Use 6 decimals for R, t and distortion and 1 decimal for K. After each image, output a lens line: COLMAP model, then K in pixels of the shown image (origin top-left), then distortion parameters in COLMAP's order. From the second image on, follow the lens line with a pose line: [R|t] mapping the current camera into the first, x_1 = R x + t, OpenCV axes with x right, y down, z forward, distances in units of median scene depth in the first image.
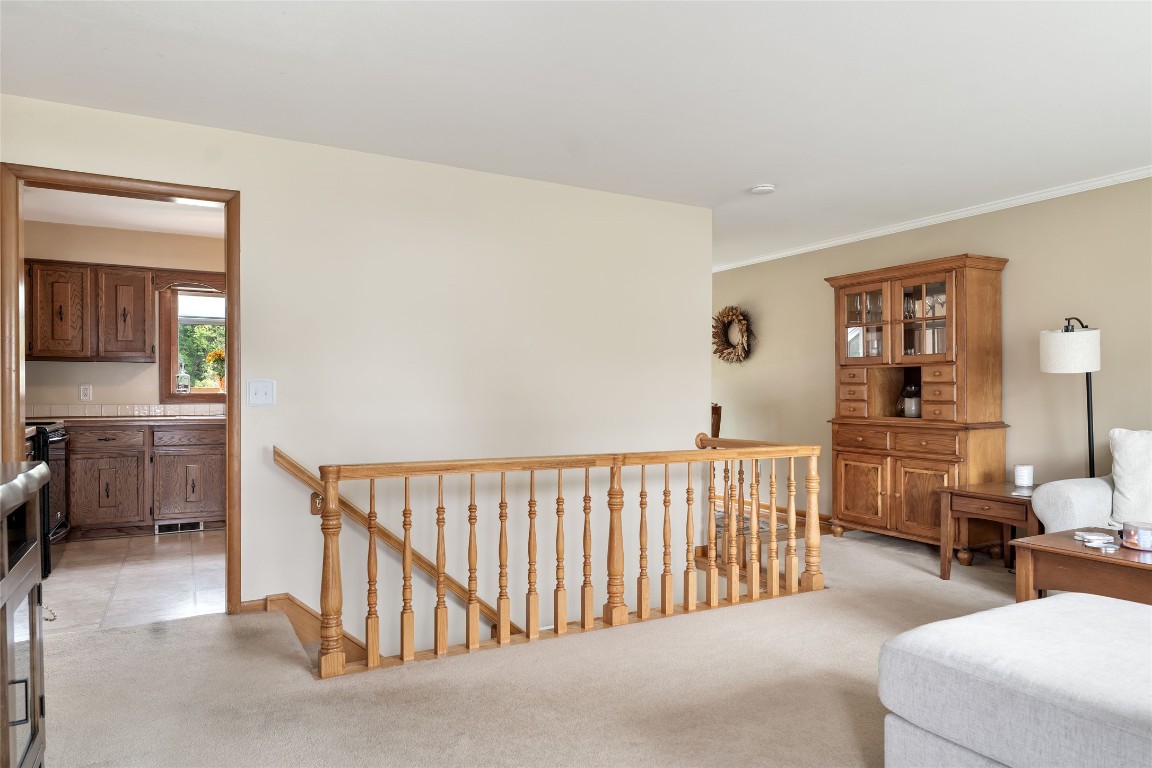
lens RADIAL K [[715.4, 0, 575.5], [0, 715.4, 393.6], [0, 0, 1]] dist [-0.001761, -0.000906]
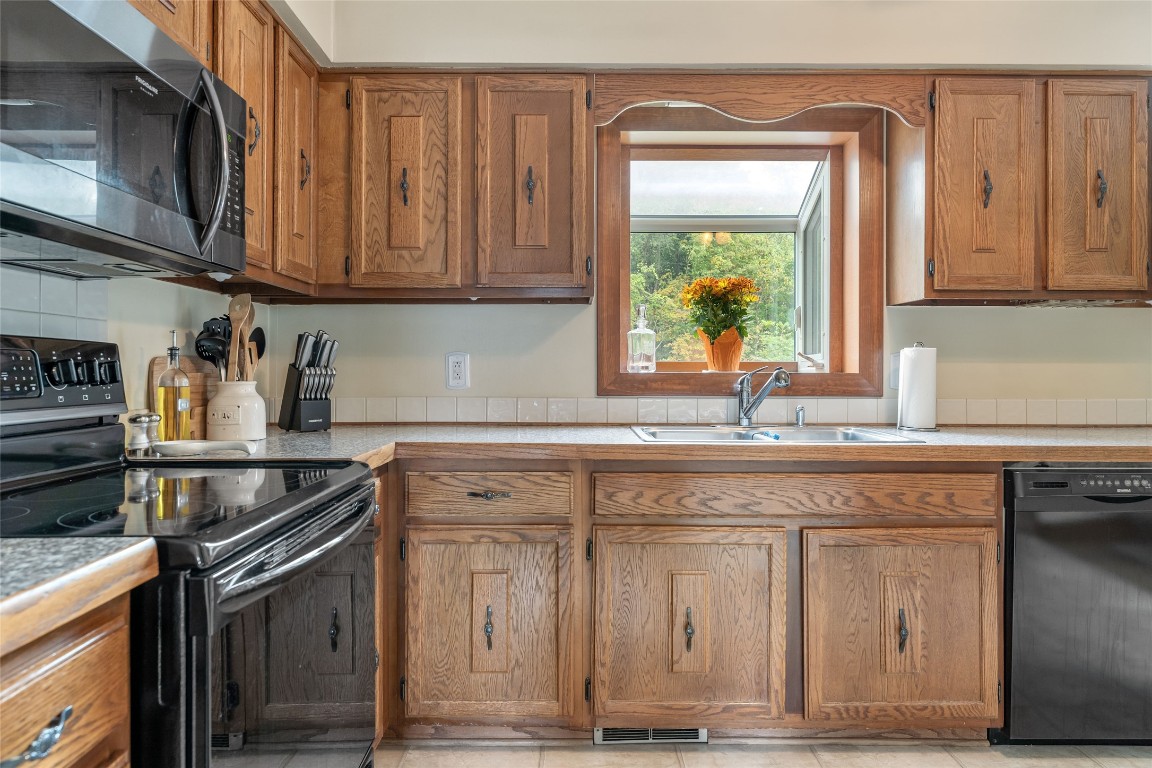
lens RADIAL K [[694.6, 0, 575.8], [0, 694.6, 363.6], [0, 0, 1]] dist [-0.001804, -0.000952]
pose [[0.874309, -0.000911, -0.485369, -0.421392], [-0.003705, 0.999957, -0.008551, -0.002772], [0.485356, 0.009275, 0.874267, 0.676117]]
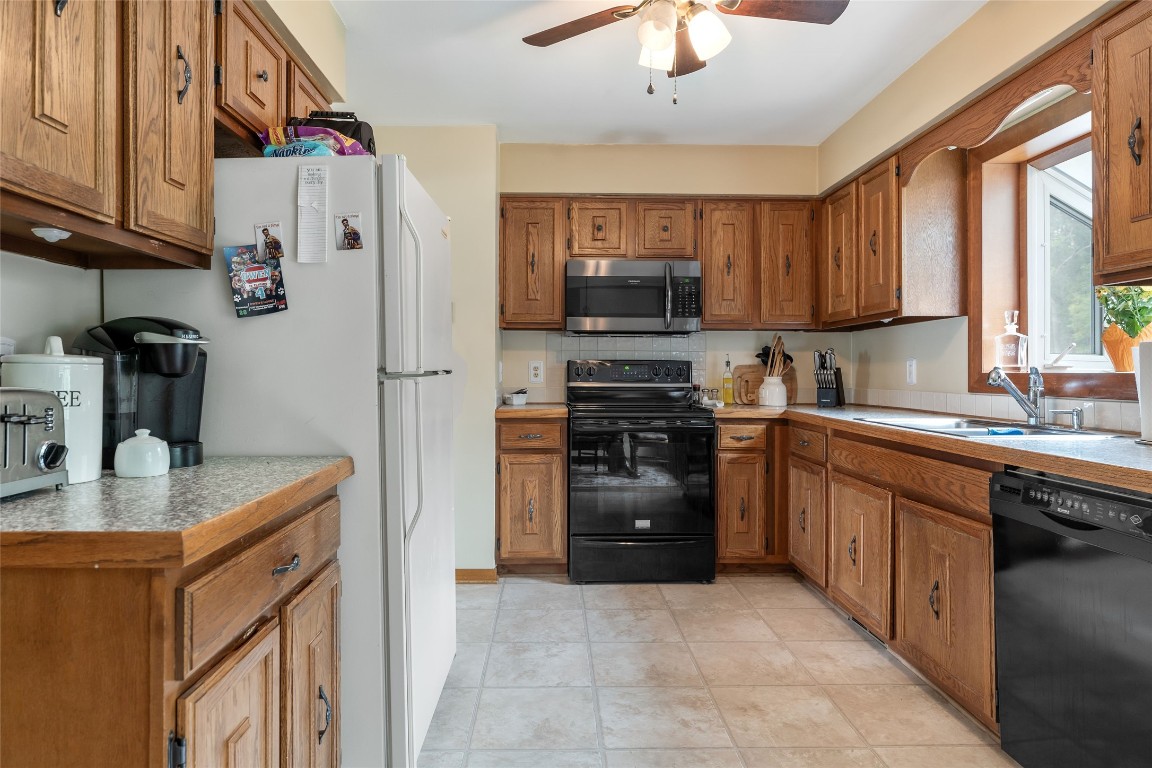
lens RADIAL K [[679.5, 0, 564.0], [0, 679.5, 375.6], [0, 0, 1]] dist [0.000061, 0.000079]
pose [[-0.462960, 0.003952, -0.886370, 0.006147], [-0.005433, 0.999959, 0.007297, -0.000876], [0.886362, 0.008194, -0.462920, 1.064929]]
